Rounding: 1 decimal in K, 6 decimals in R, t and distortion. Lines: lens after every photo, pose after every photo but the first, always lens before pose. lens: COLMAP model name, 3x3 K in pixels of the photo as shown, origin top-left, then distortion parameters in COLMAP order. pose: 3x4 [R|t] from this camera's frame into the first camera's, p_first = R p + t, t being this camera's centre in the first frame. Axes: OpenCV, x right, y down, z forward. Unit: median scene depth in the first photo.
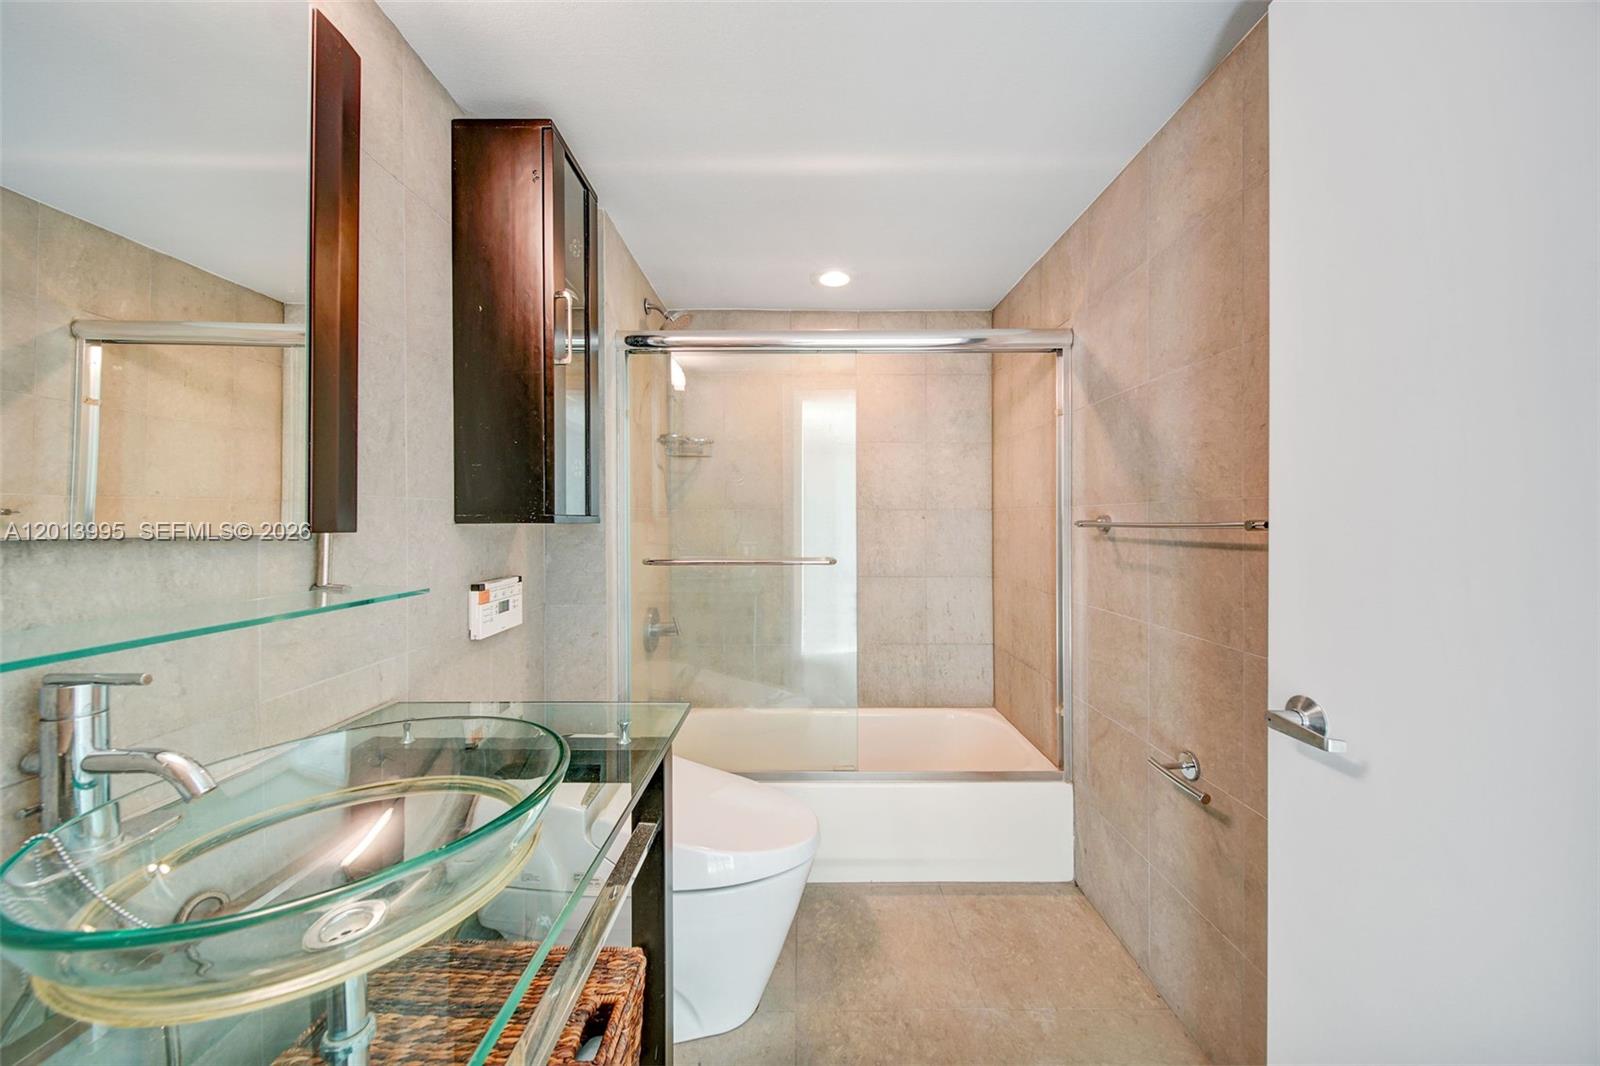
lens RADIAL K [[566.1, 0, 797.8], [0, 566.1, 525.5], [0, 0, 1]] dist [-0.000796, -0.000002]
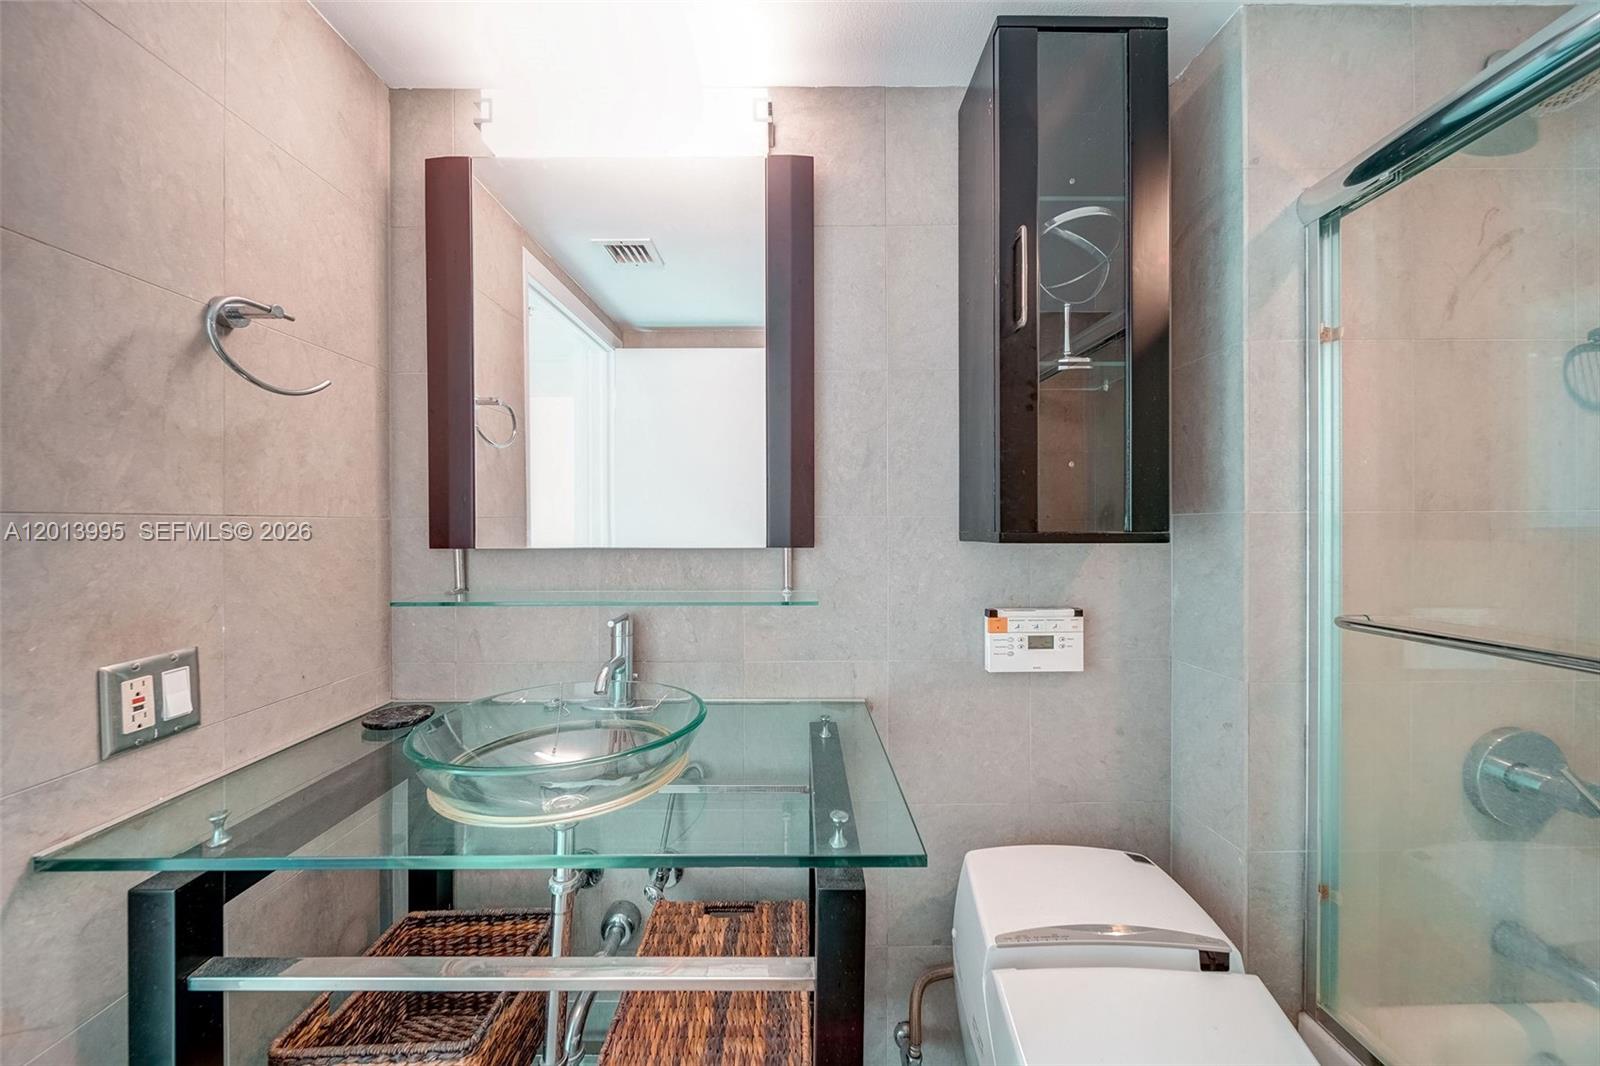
lens RADIAL K [[566.1, 0, 797.8], [0, 566.1, 525.5], [0, 0, 1]] dist [-0.000796, -0.000002]
pose [[0.004127, -0.001424, -0.999990, 0.367889], [-0.005508, 0.999984, -0.001447, -0.028190], [0.999976, 0.005514, 0.004119, 0.800635]]
